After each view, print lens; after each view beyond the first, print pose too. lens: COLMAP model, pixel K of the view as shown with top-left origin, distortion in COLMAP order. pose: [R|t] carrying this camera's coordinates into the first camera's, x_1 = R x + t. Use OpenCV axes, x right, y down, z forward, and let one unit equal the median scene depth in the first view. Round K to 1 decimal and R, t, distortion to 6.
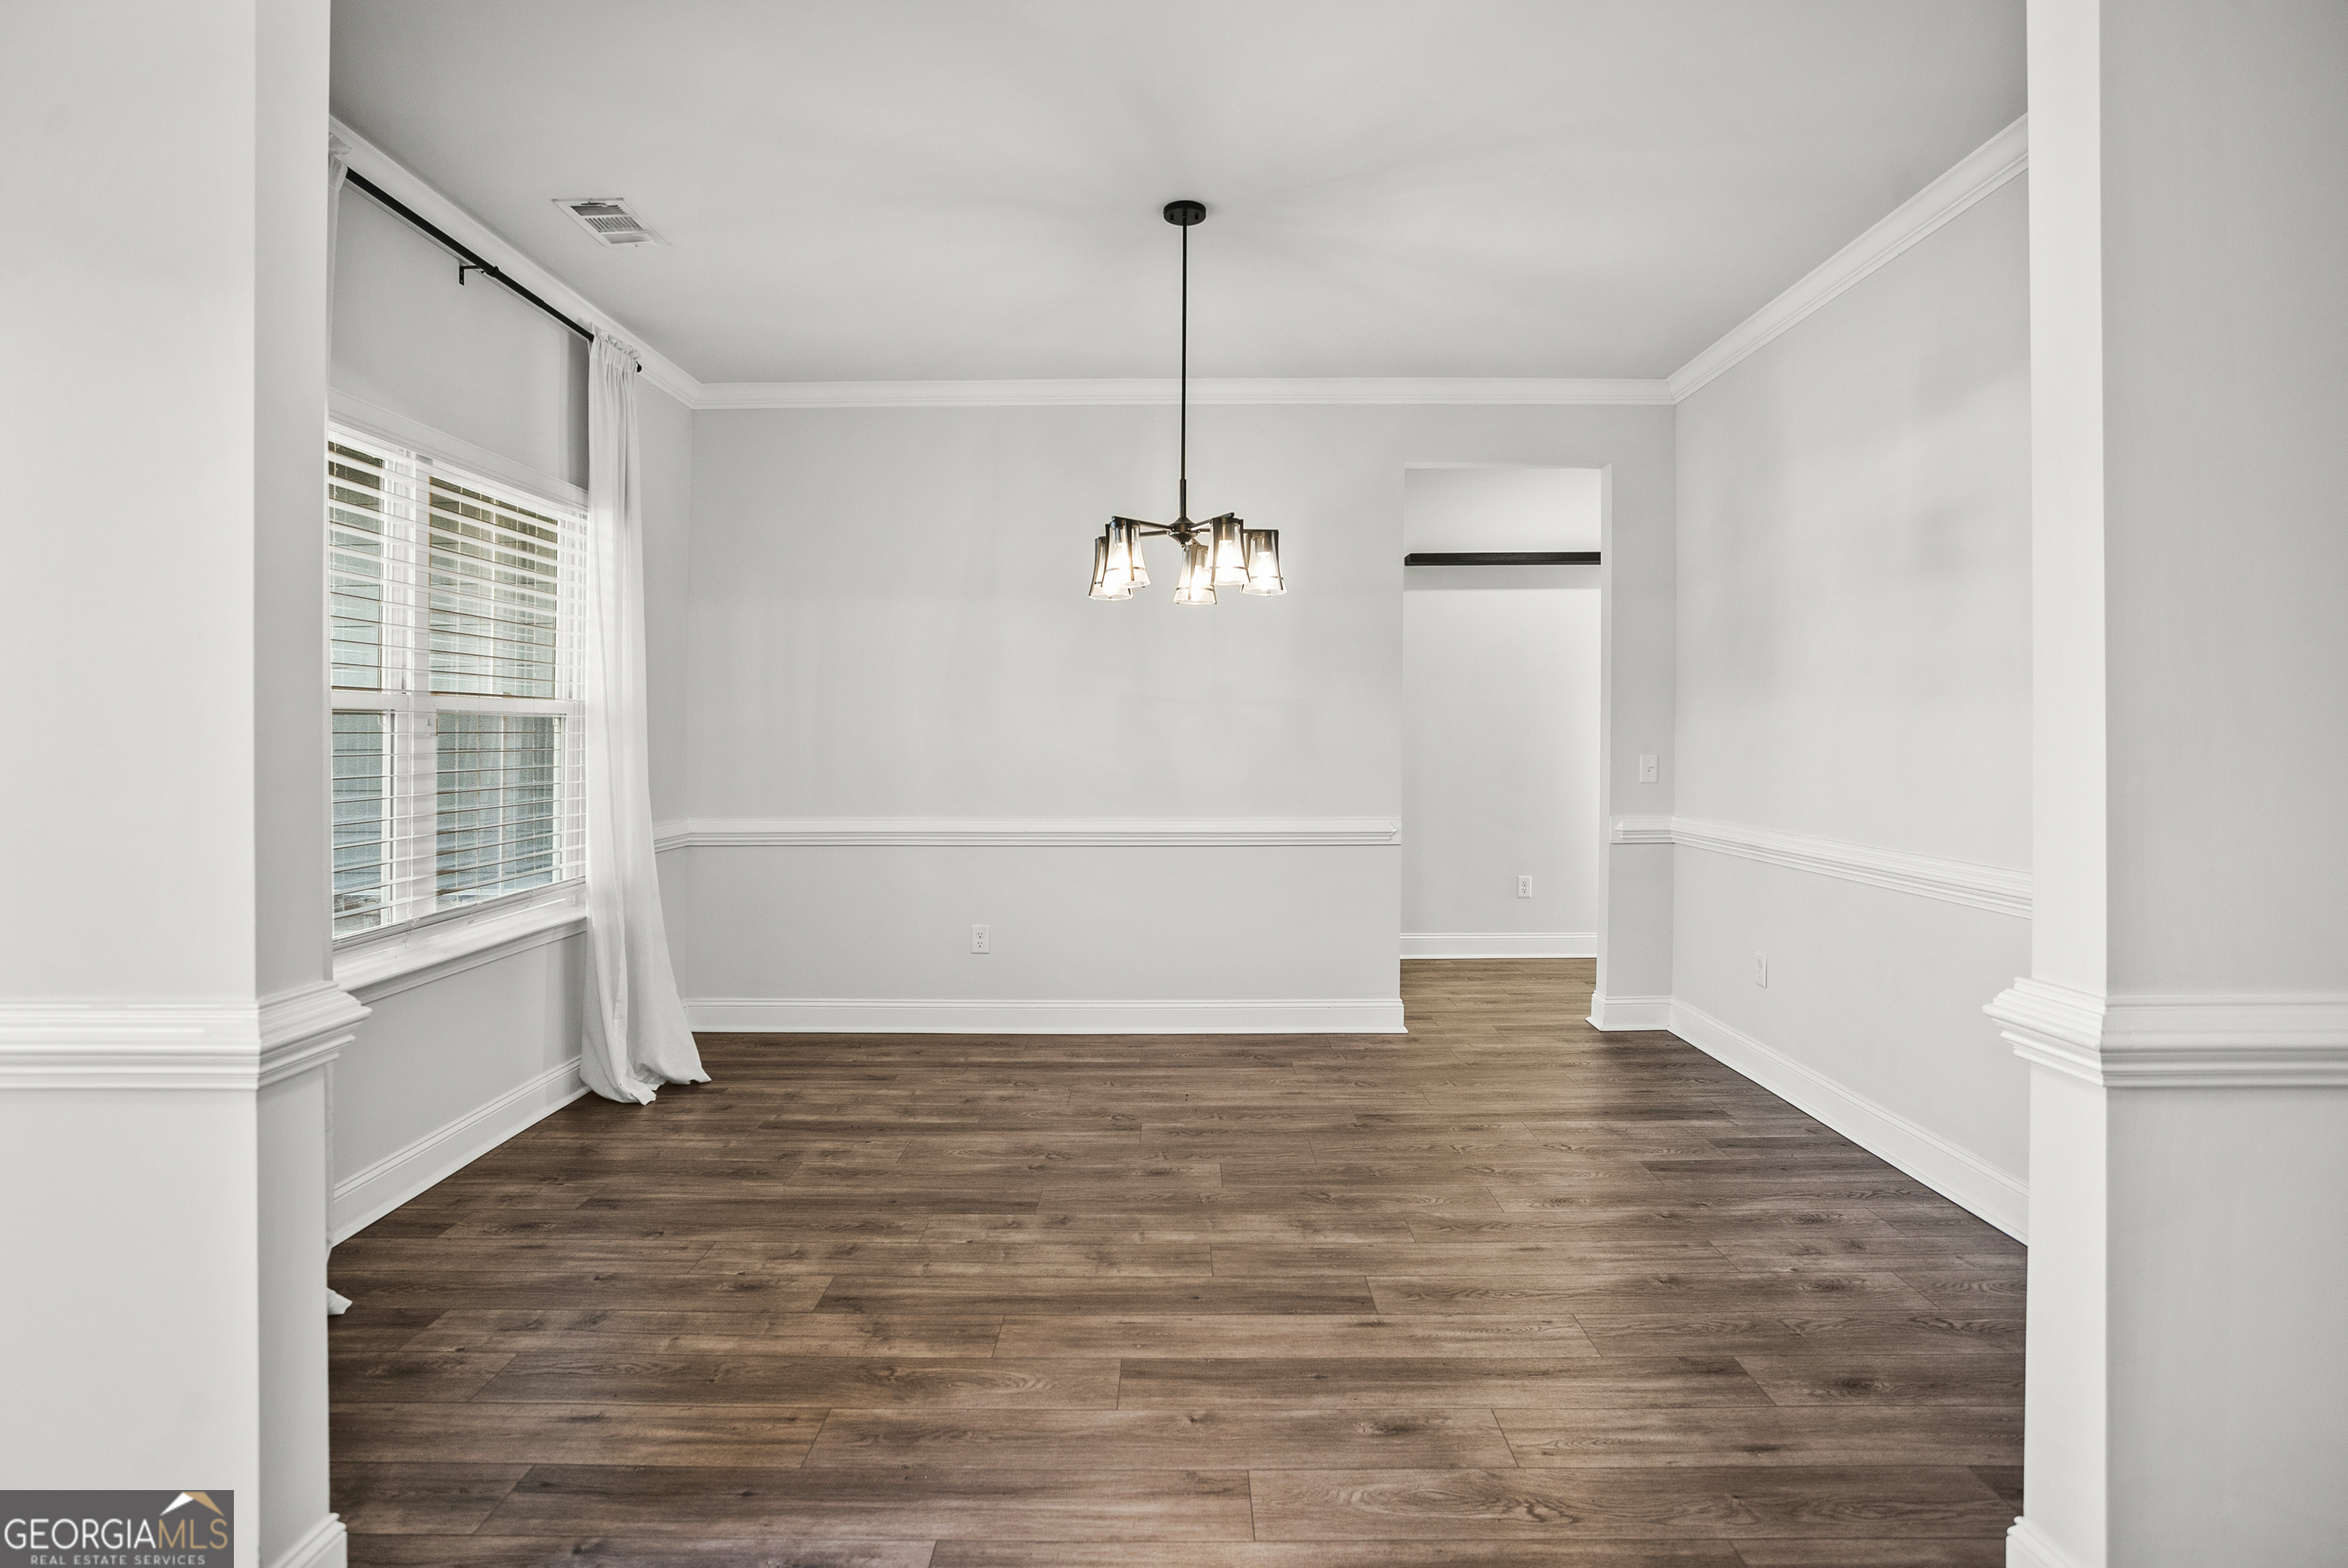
lens RADIAL K [[1164.2, 0, 1173.1], [0, 1164.2, 724.4], [0, 0, 1]] dist [-0.061841, 0.032704]
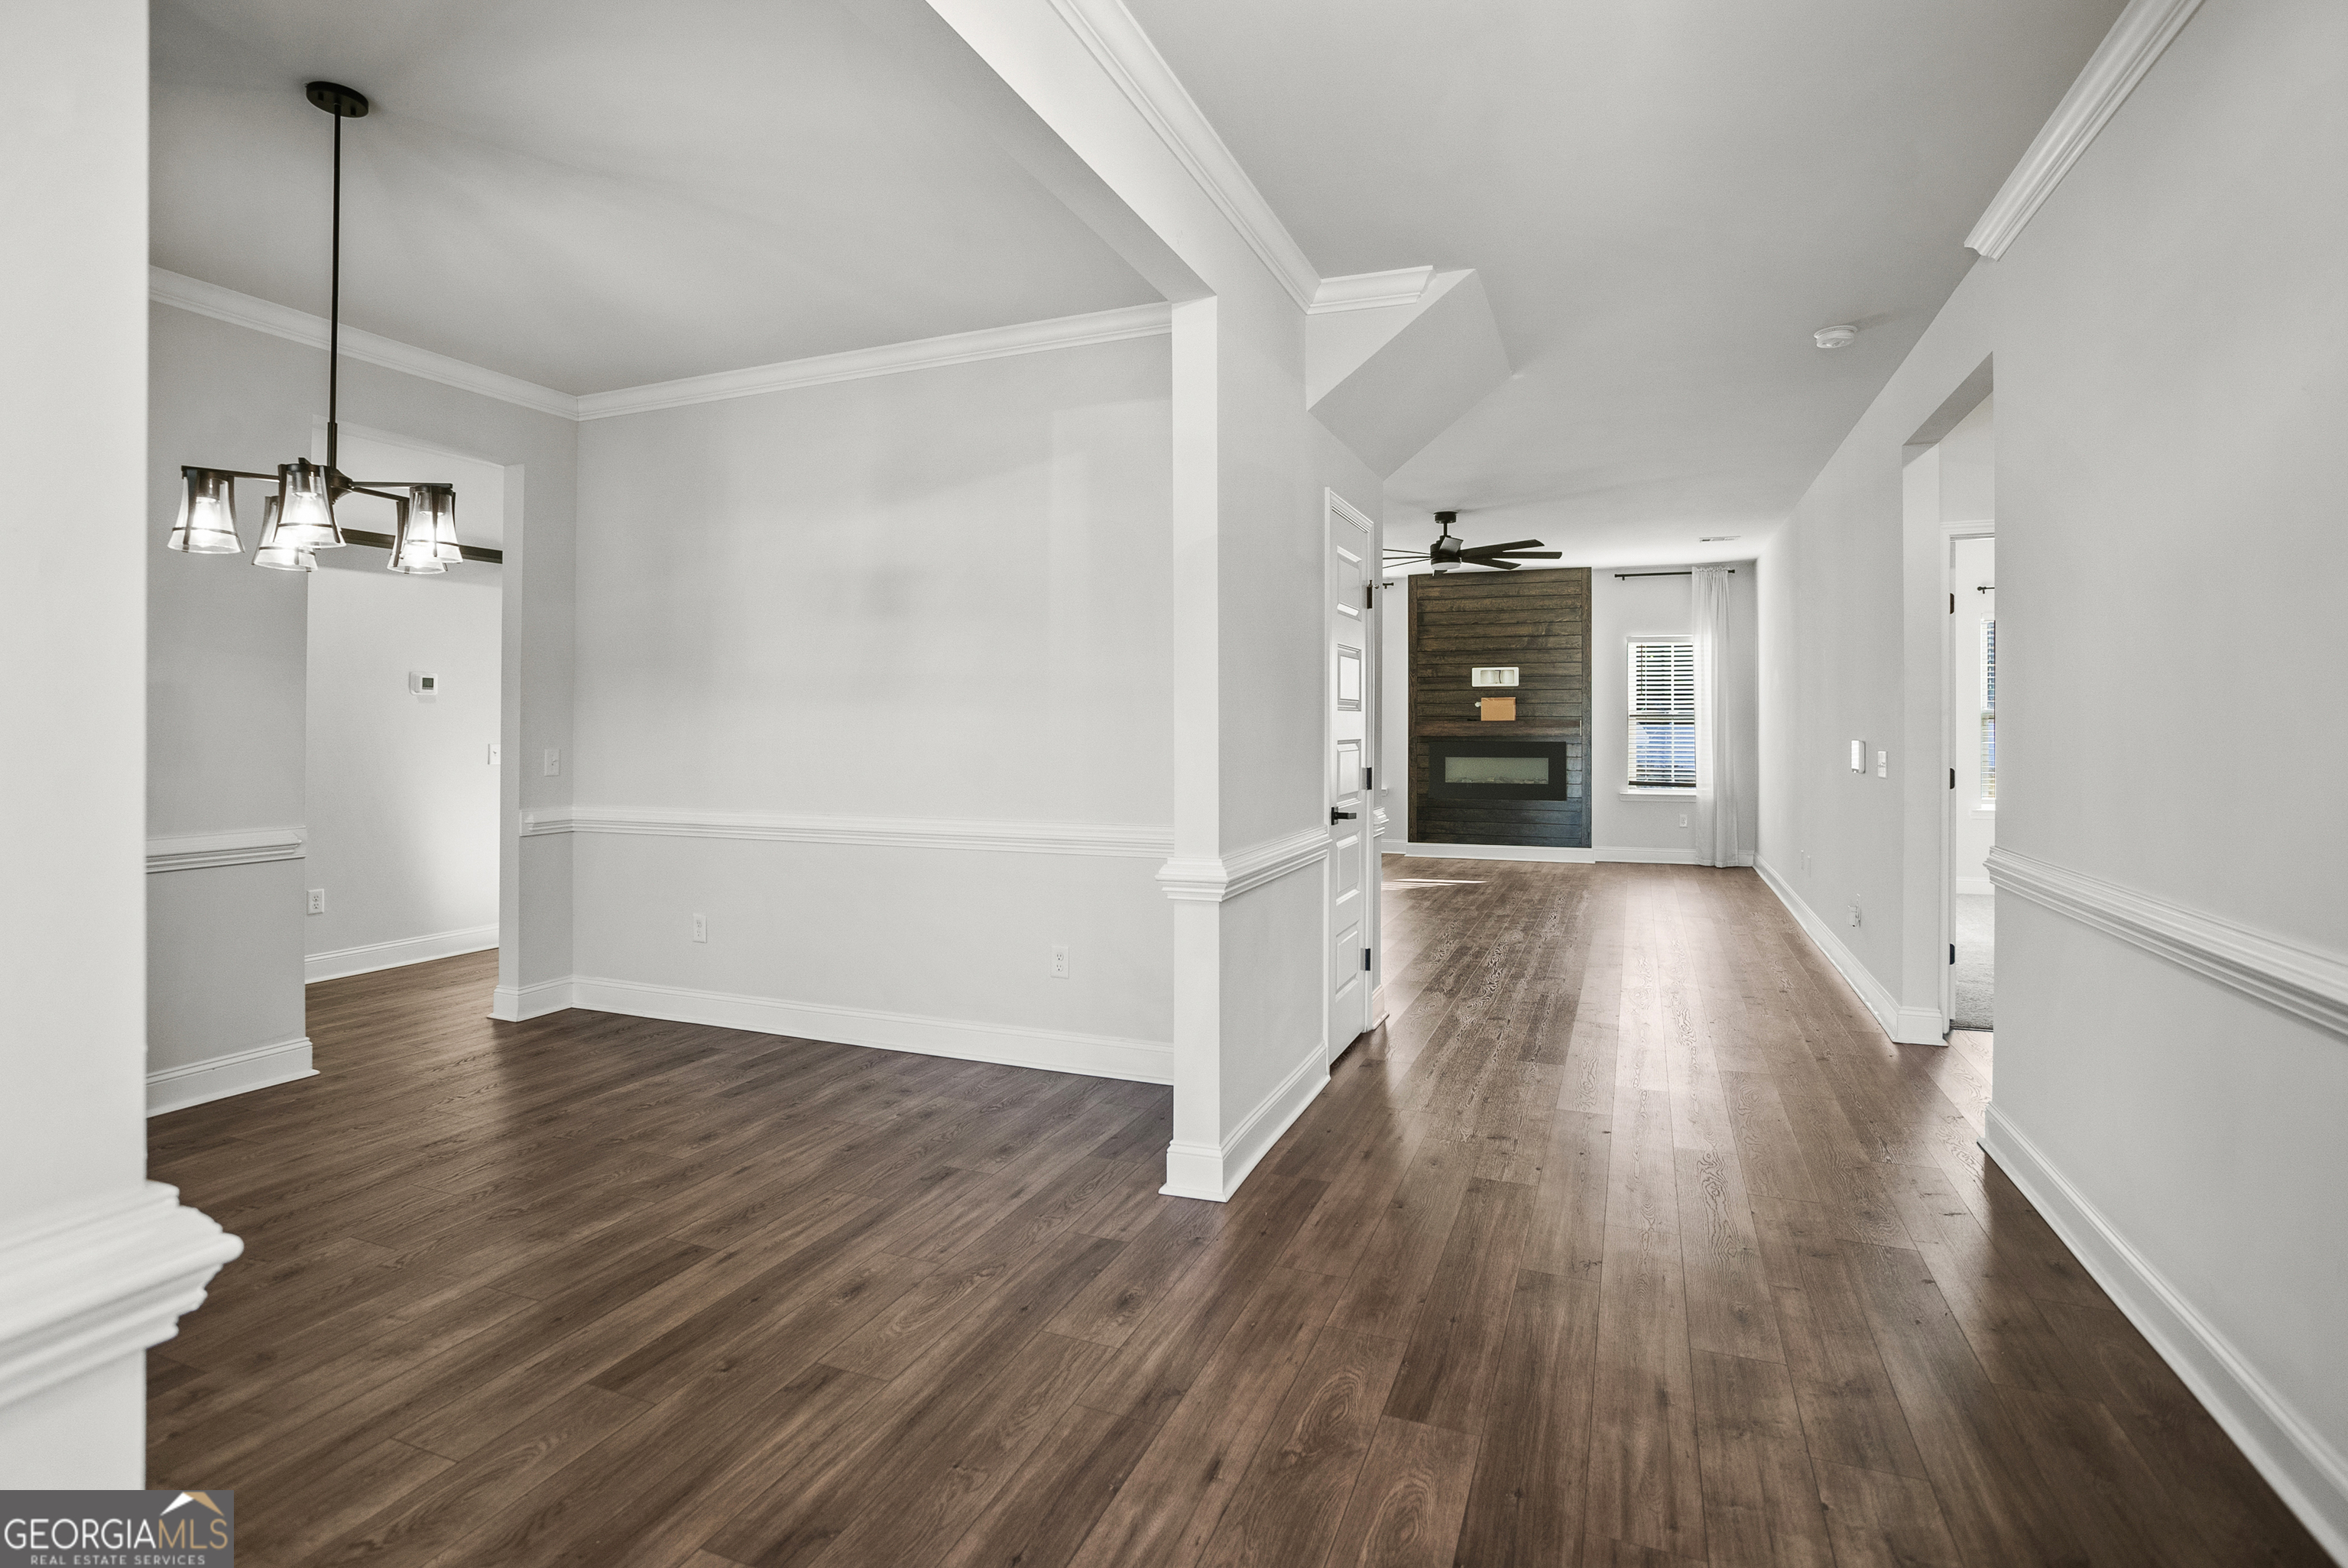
lens RADIAL K [[1164.2, 0, 1173.1], [0, 1164.2, 724.4], [0, 0, 1]] dist [-0.061841, 0.032704]
pose [[0.366456, 0.005429, 0.930419, -0.647682], [-0.007550, 0.999967, -0.002861, 0.005576], [-0.930405, -0.005976, 0.366485, 0.178627]]
